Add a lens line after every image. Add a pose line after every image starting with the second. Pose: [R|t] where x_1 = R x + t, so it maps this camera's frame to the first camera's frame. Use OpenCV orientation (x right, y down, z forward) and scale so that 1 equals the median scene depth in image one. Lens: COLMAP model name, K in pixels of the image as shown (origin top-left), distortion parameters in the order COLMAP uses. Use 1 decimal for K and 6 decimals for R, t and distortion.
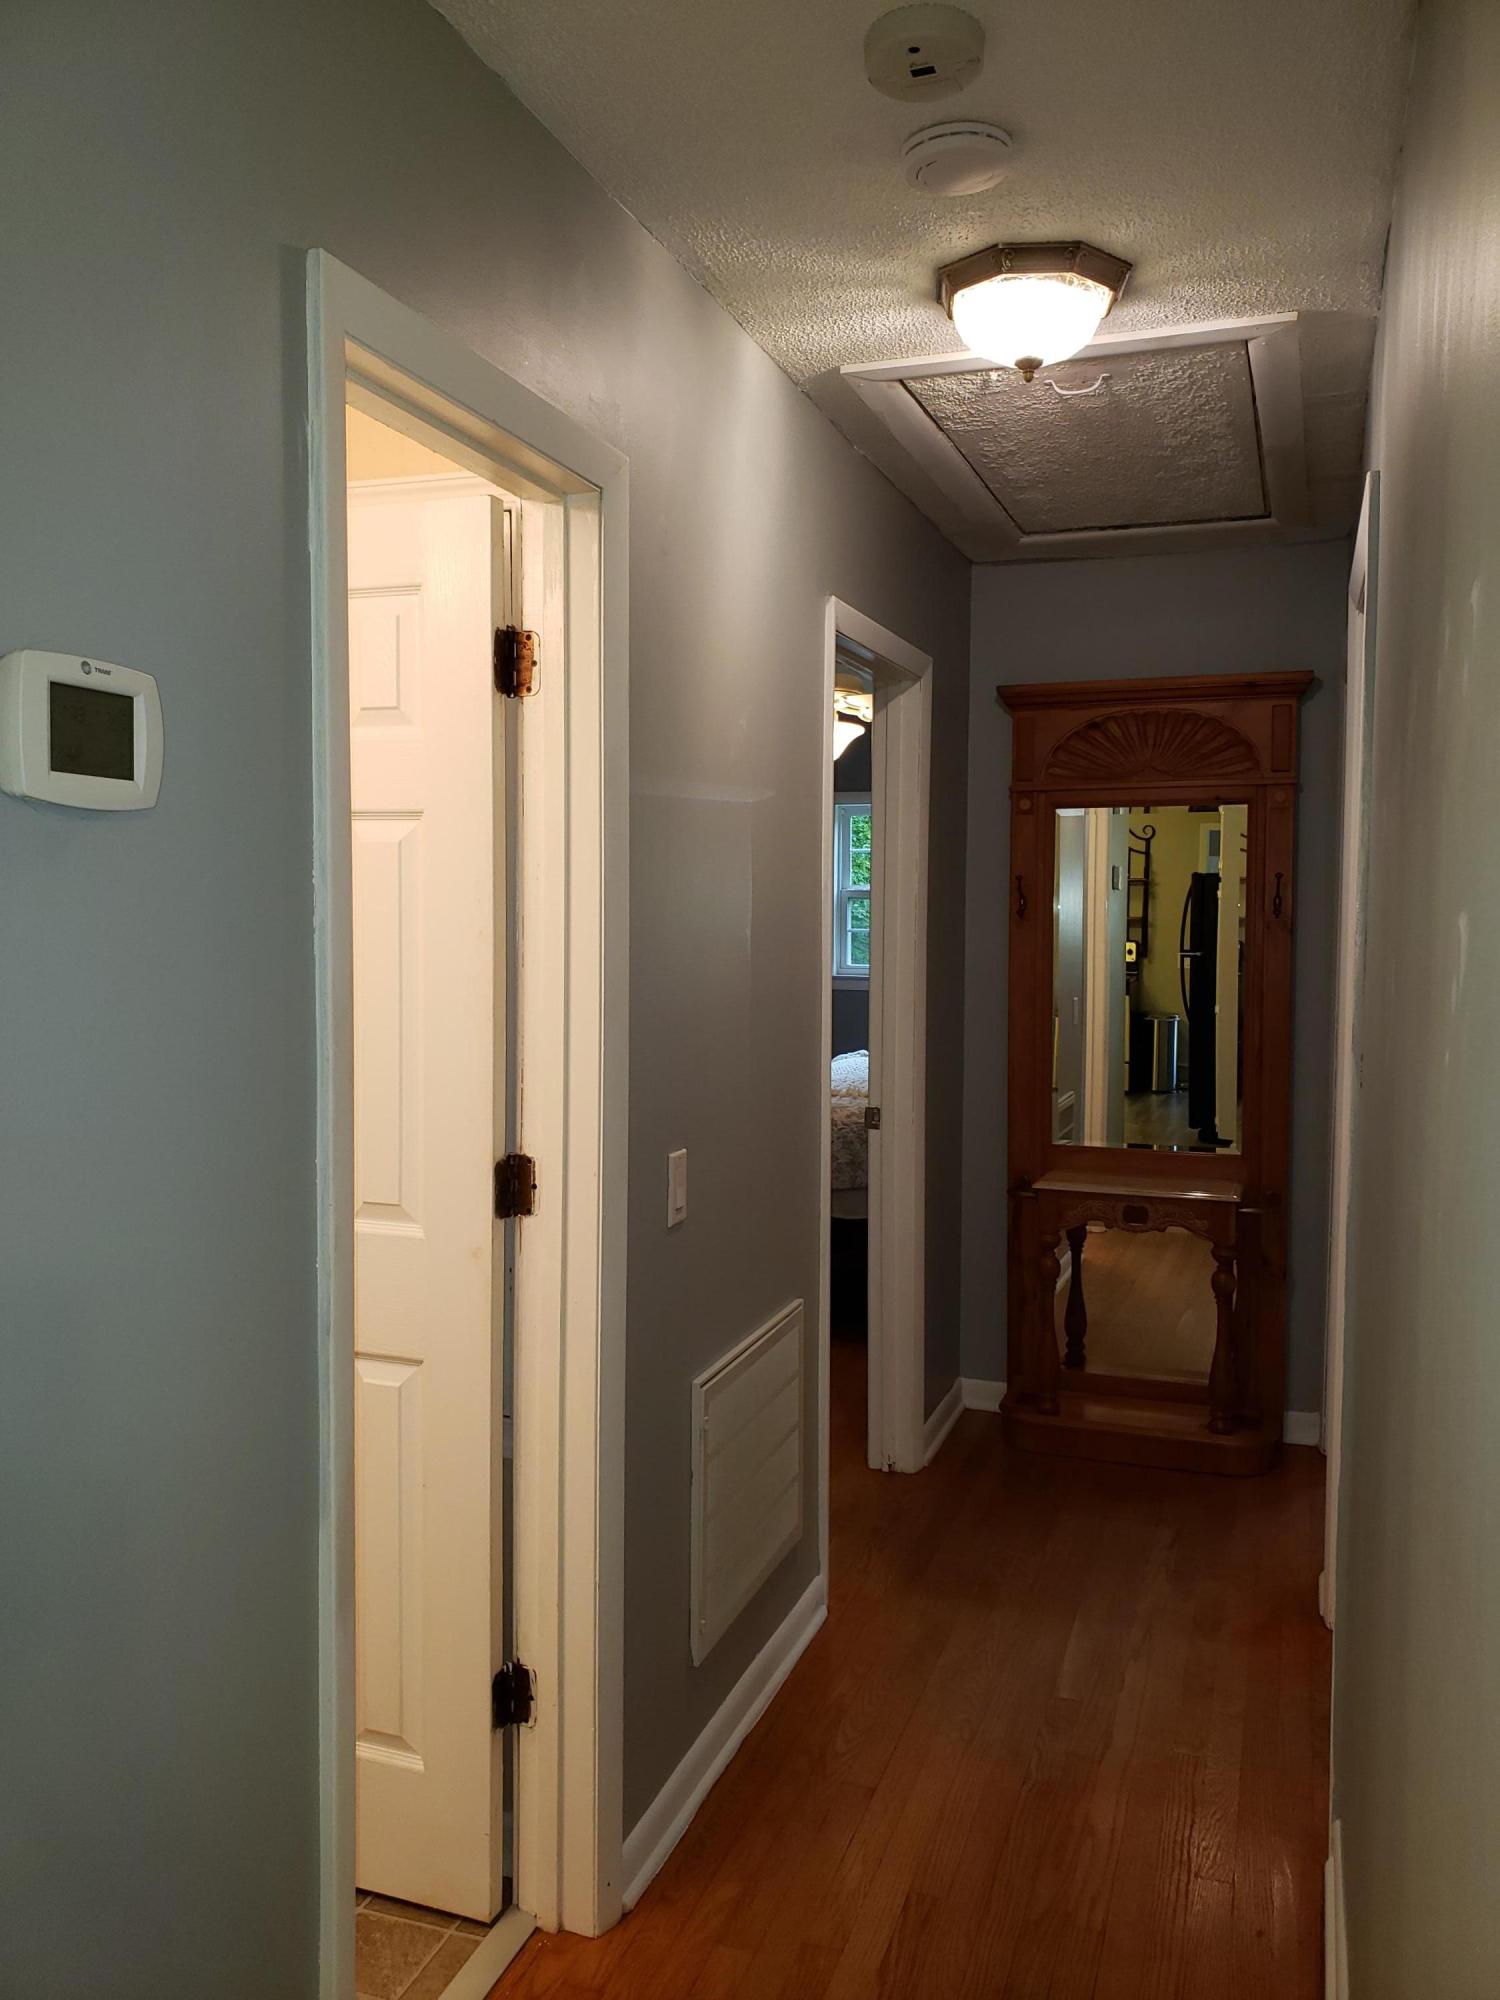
lens RADIAL K [[1563.8, 0, 753.0], [0, 1563.8, 985.6], [0, 0, 1]] dist [0.042503, -0.017942]
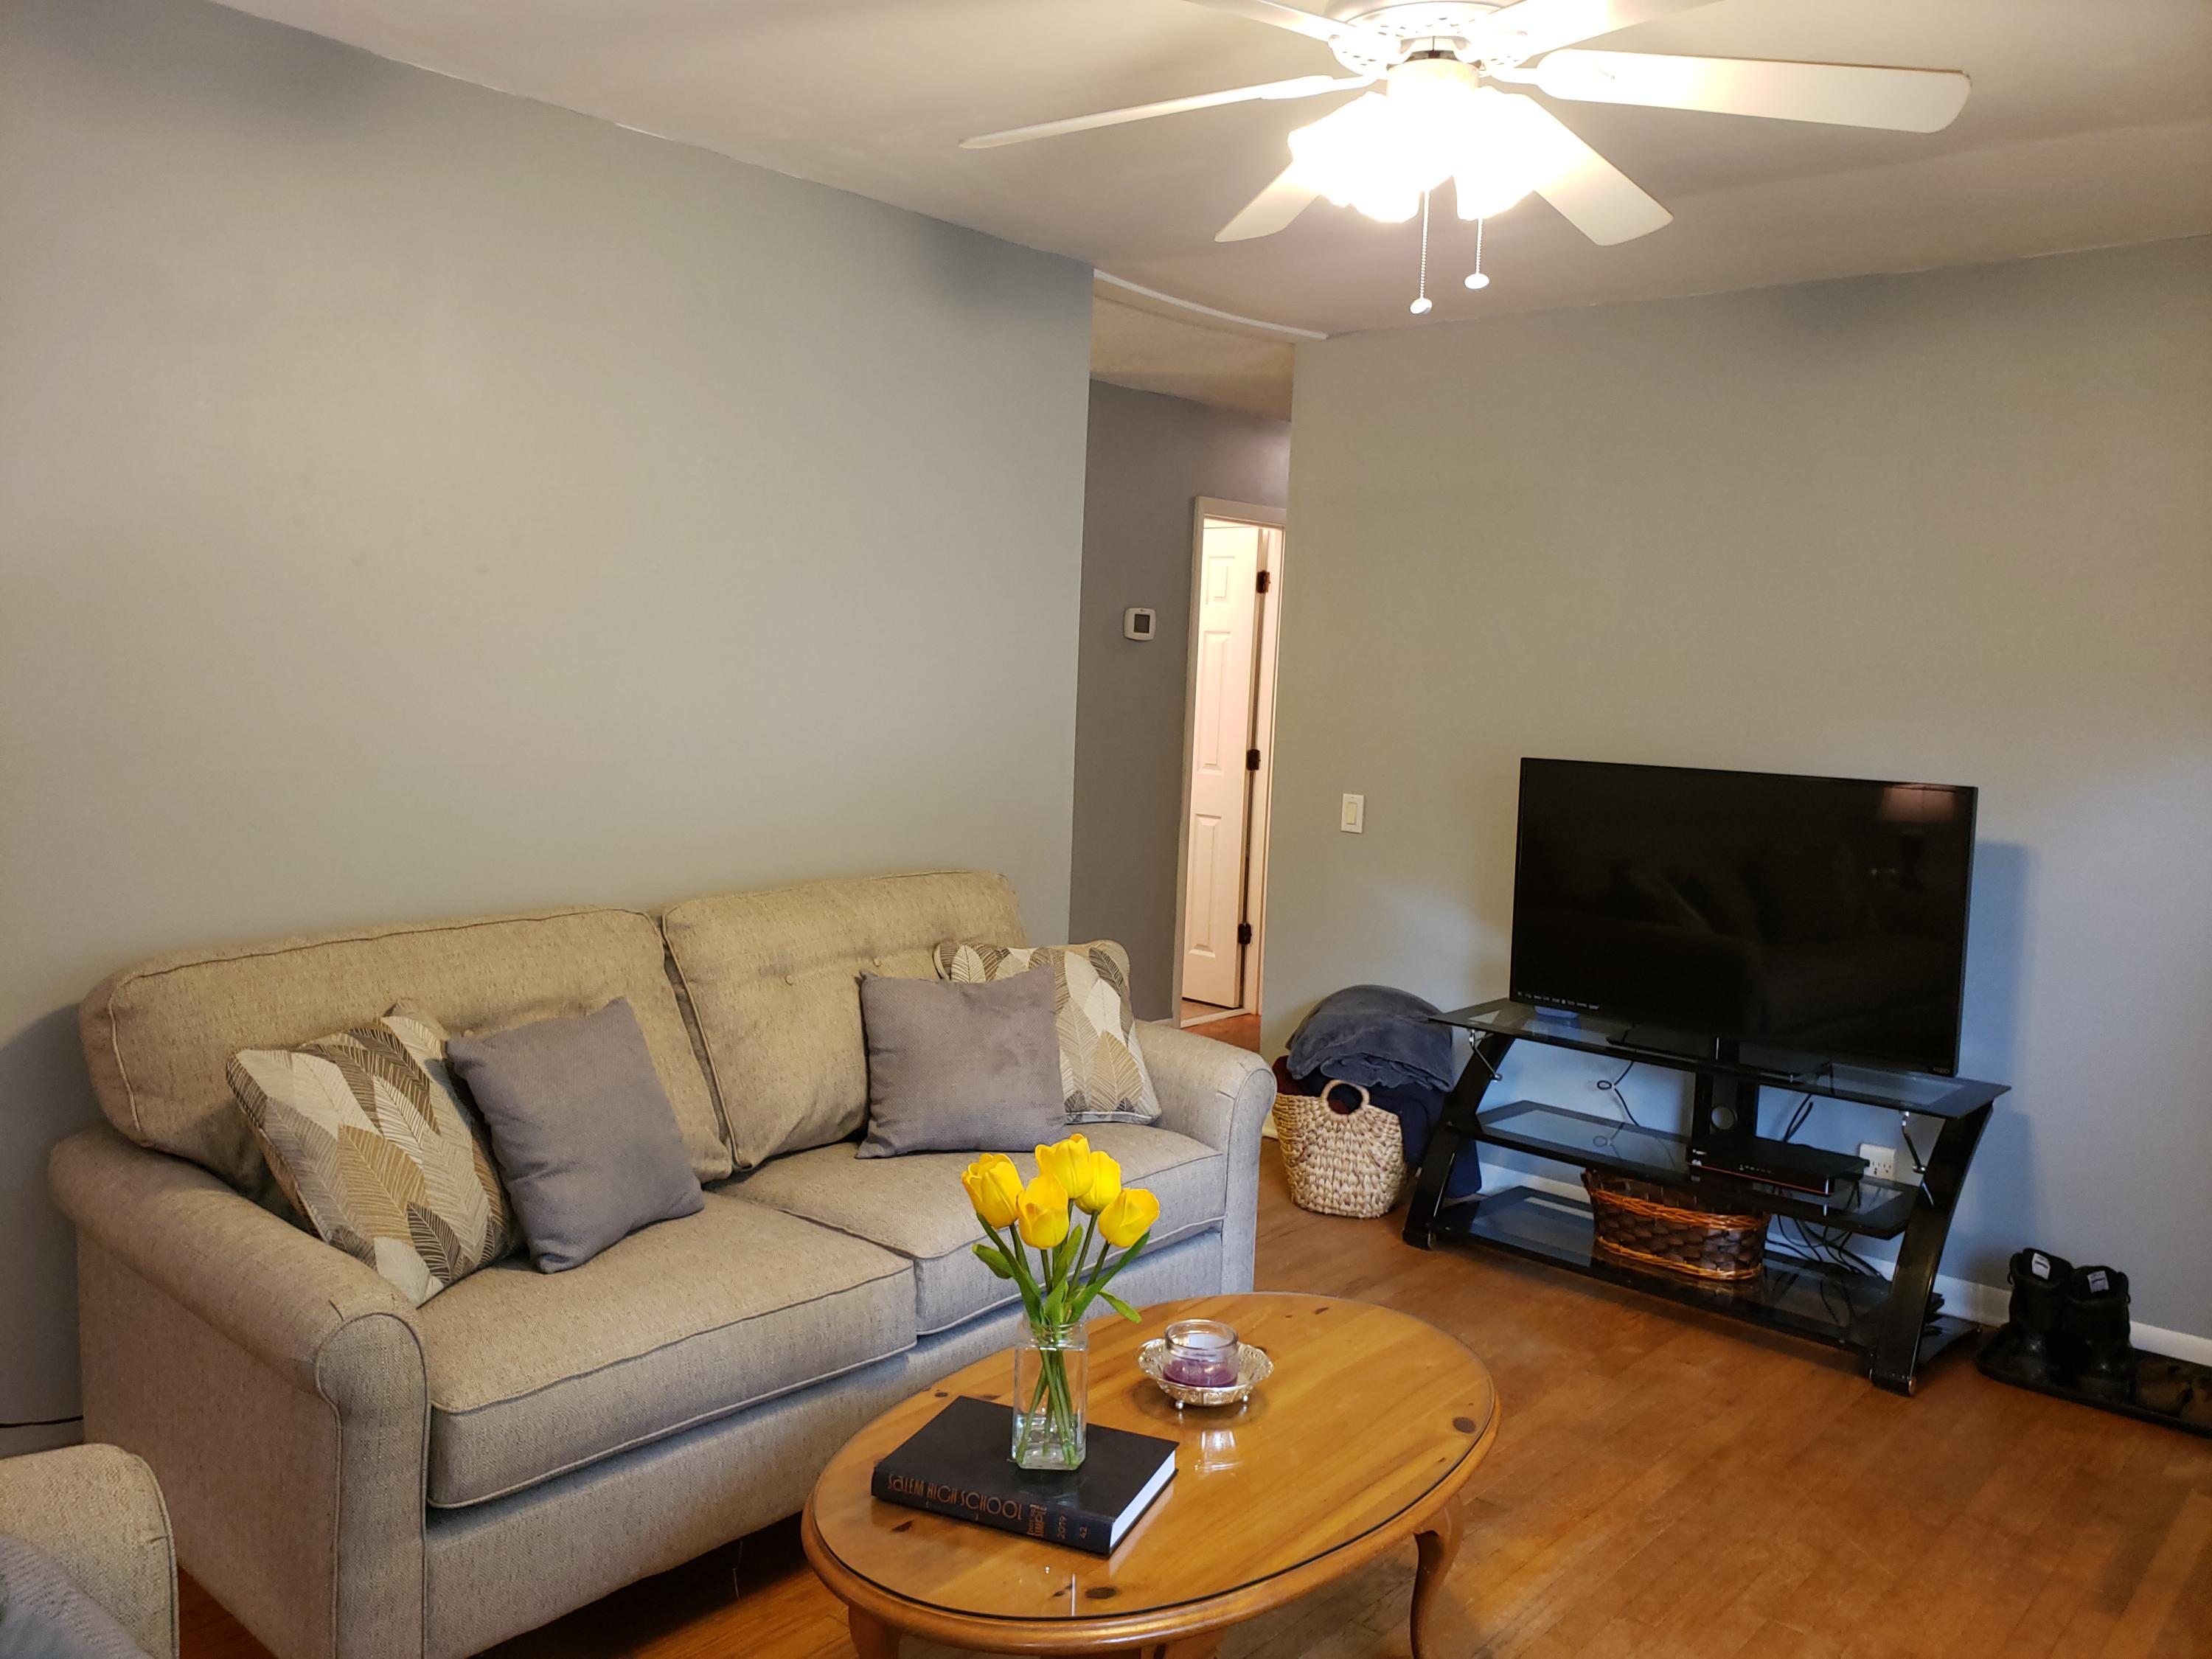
lens RADIAL K [[1729.6, 0, 1106.0], [0, 1729.6, 829.5], [0, 0, 1]] dist [0.042503, -0.017942]
pose [[0.934915, 0.068305, -0.348237, 0.879987], [-0.055228, 0.997350, 0.047352, 0.143453], [0.350549, -0.025037, 0.936210, -2.588460]]
